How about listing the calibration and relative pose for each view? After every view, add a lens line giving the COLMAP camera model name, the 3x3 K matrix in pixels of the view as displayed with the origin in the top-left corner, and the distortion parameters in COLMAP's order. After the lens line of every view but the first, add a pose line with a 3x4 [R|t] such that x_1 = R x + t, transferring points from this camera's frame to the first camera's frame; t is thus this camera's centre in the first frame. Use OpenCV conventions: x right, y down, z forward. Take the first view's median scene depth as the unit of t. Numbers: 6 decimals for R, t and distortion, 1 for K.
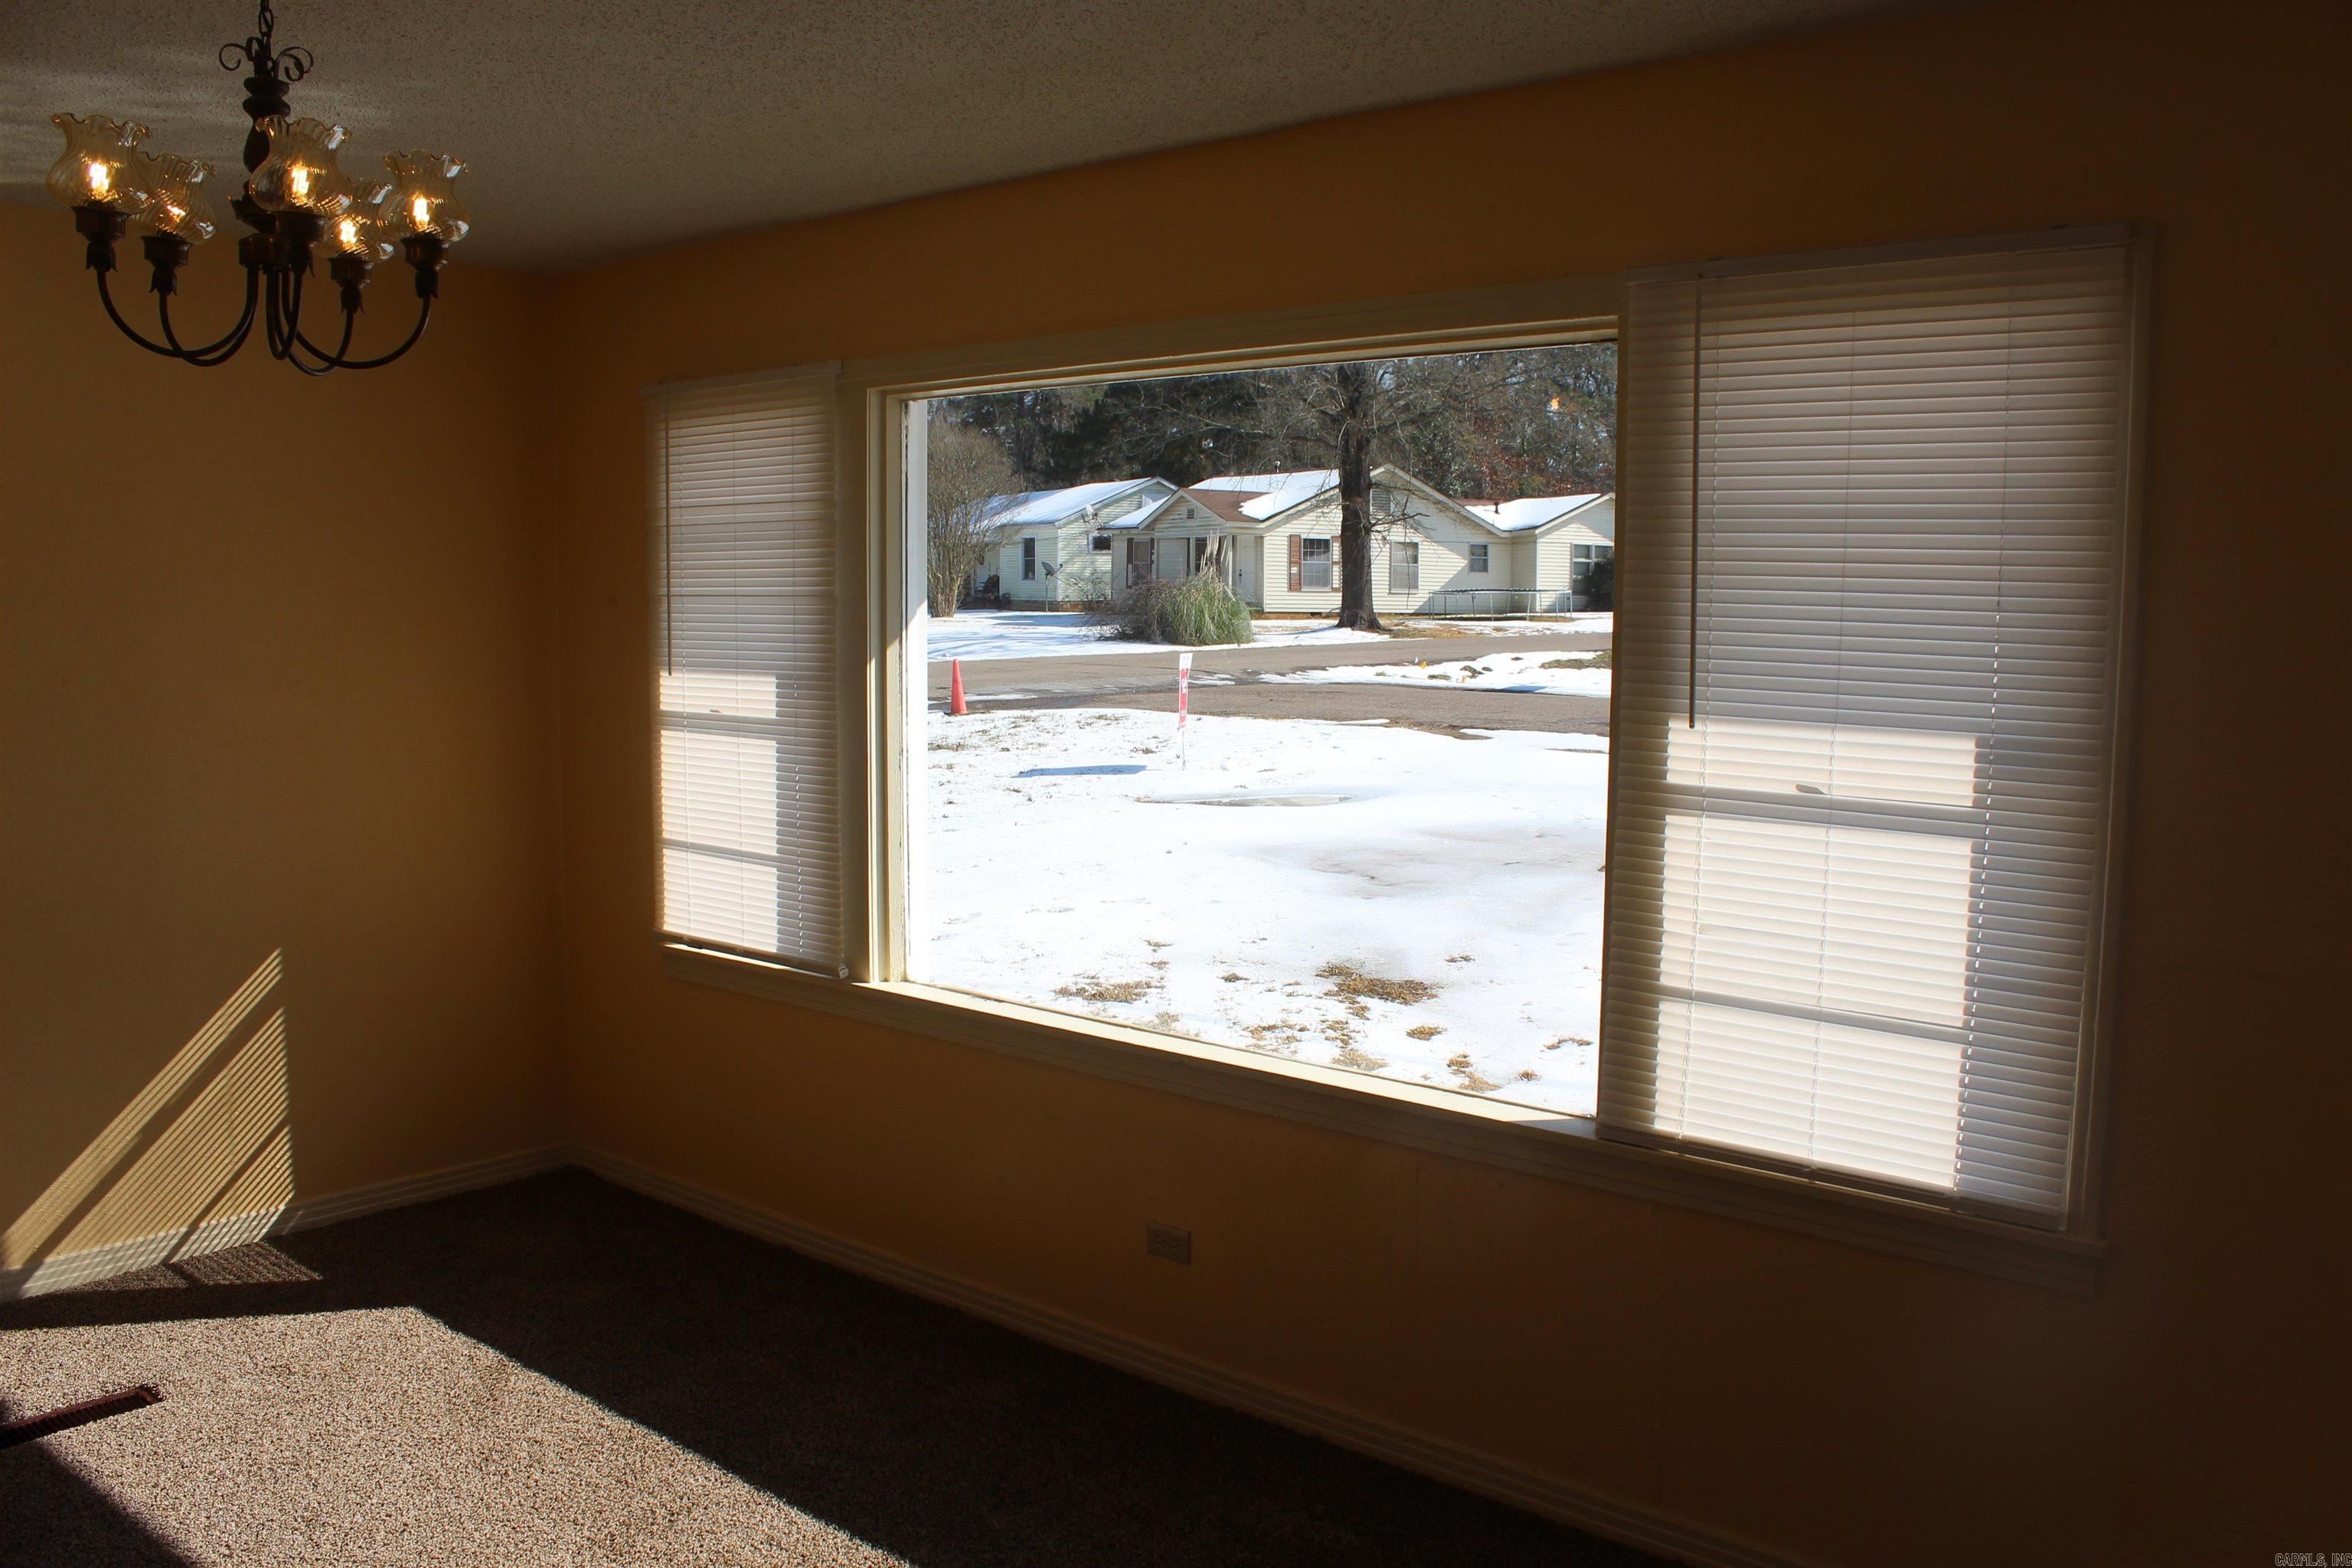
lens RADIAL K [[1978.1, 0, 1176.3], [0, 1978.1, 785.7], [0, 0, 1]] dist [-0.050031, 0.008170]
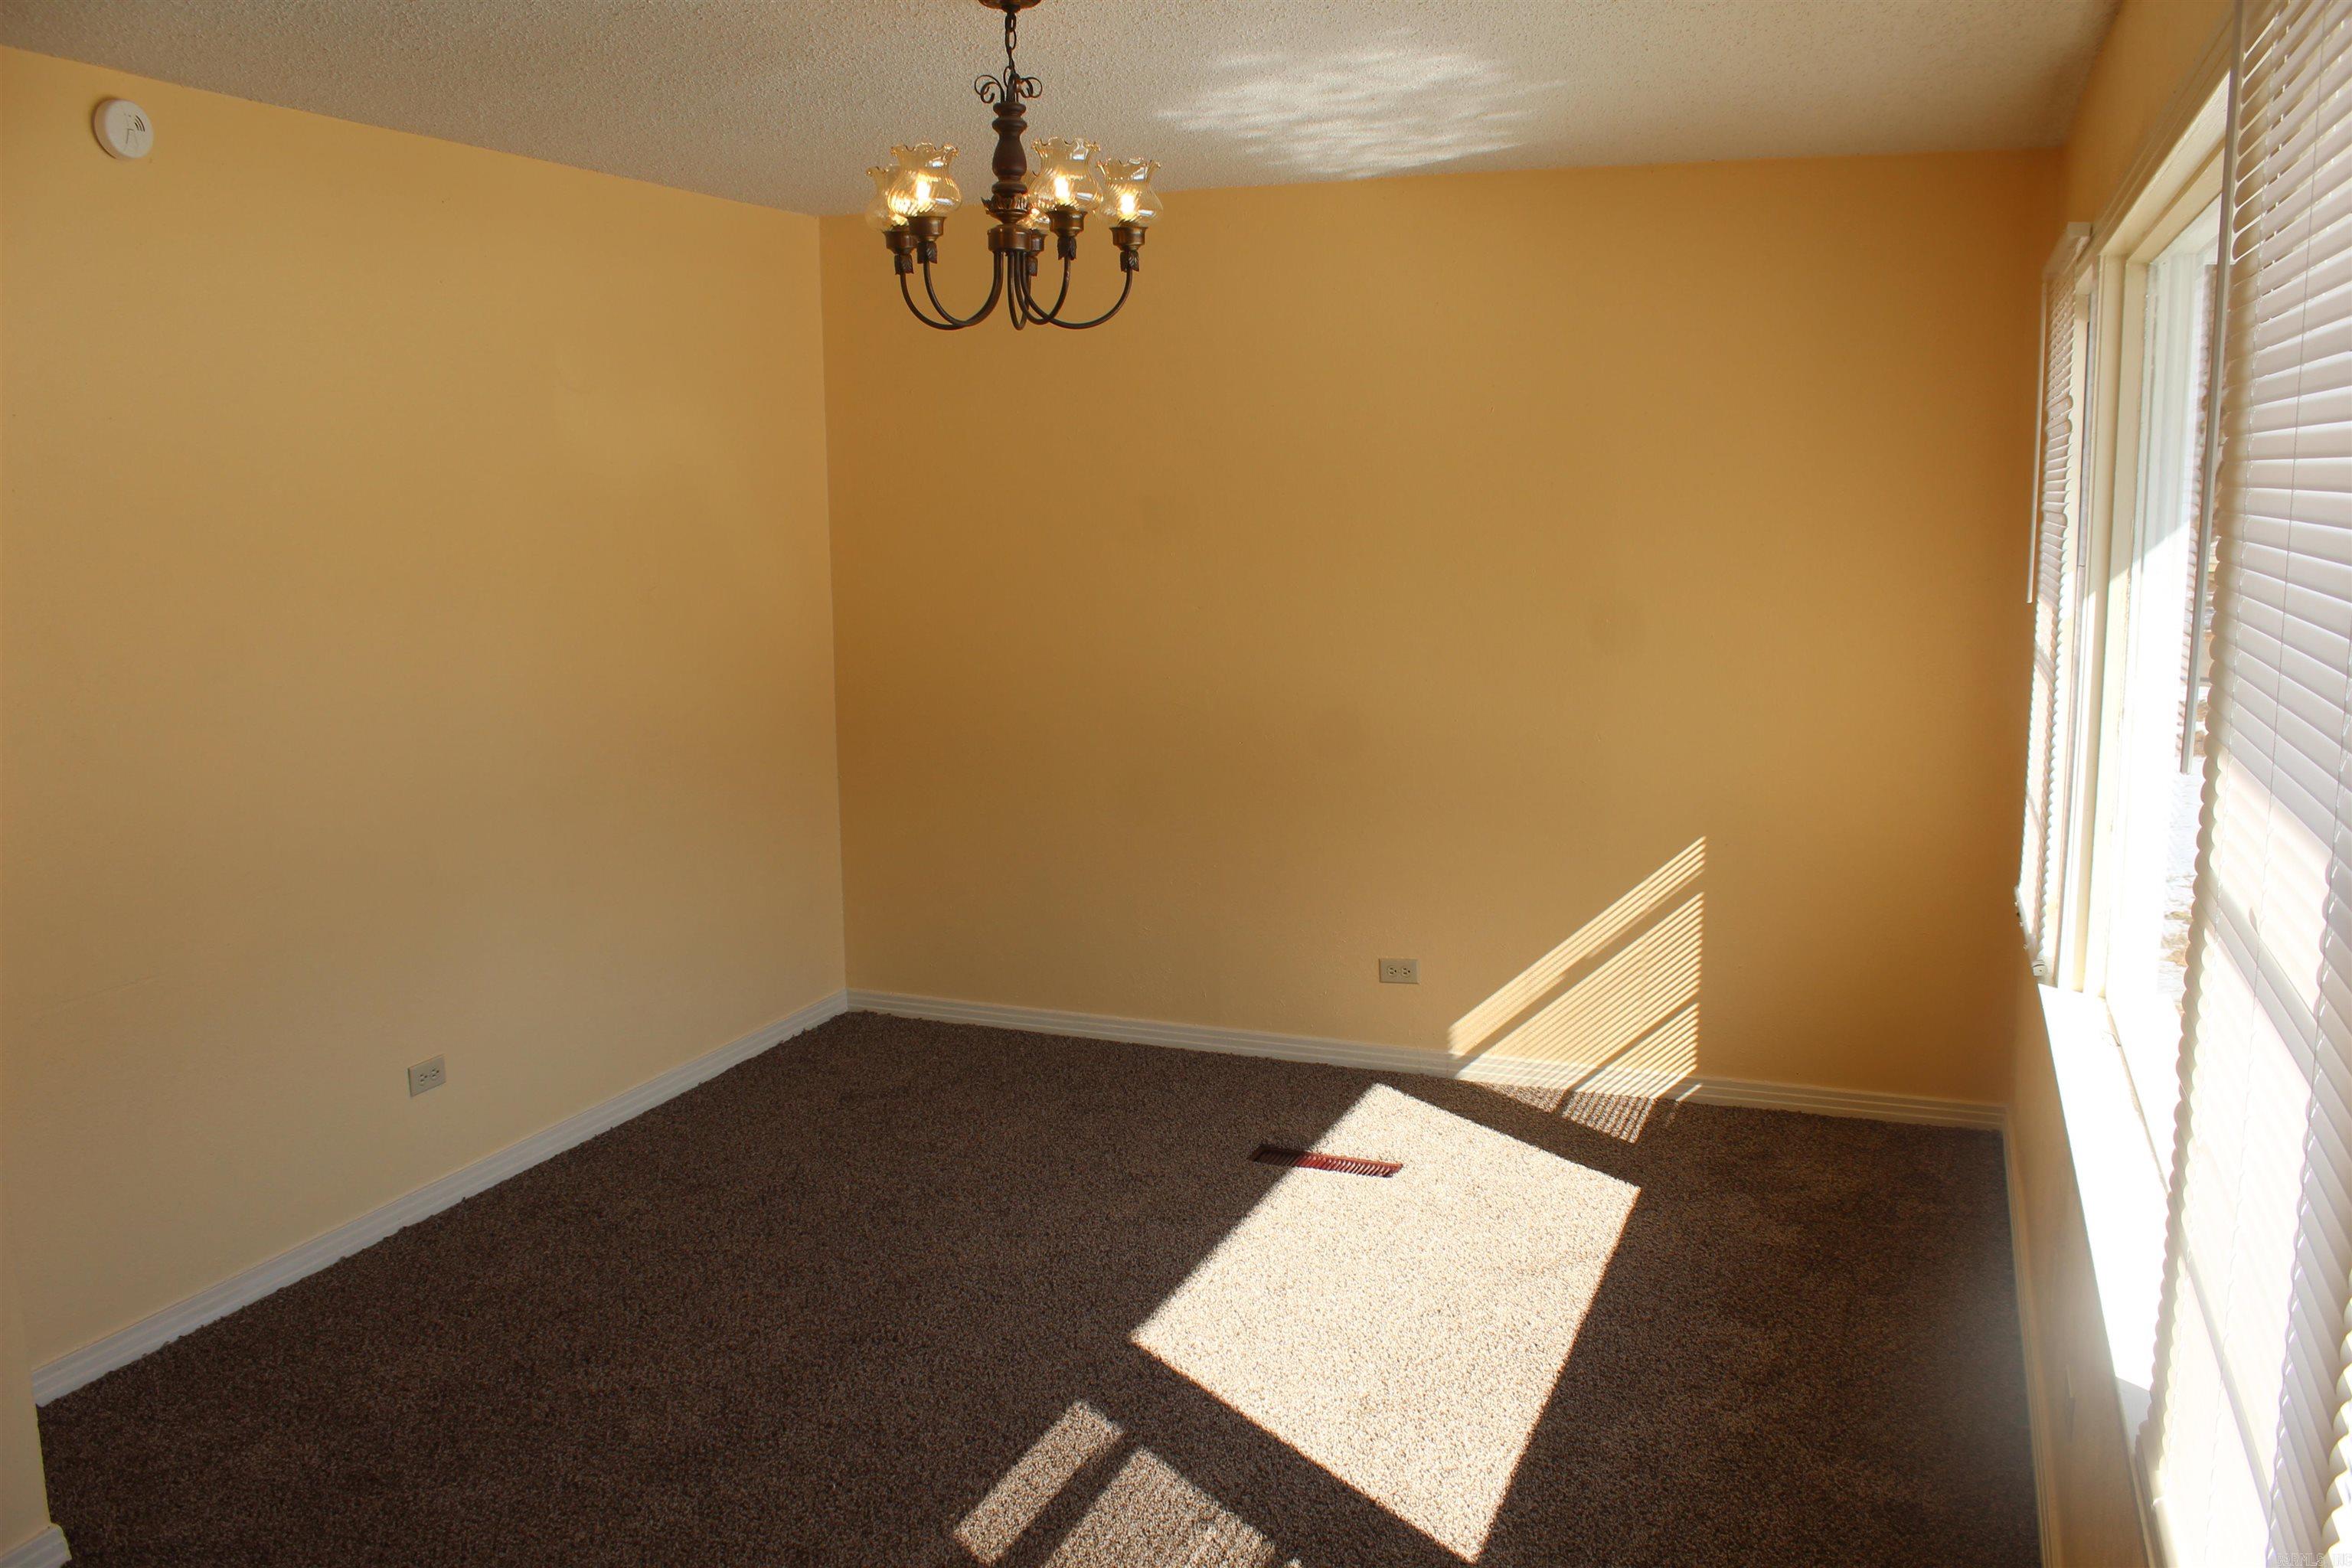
lens RADIAL K [[1978.1, 0, 1178.0], [0, 1978.1, 780.9], [0, 0, 1]] dist [-0.050031, 0.008170]
pose [[0.353149, 0.136123, -0.925611, 0.454171], [-0.087893, 0.989810, 0.112030, -0.044320], [0.931429, 0.041792, 0.361514, 0.369252]]
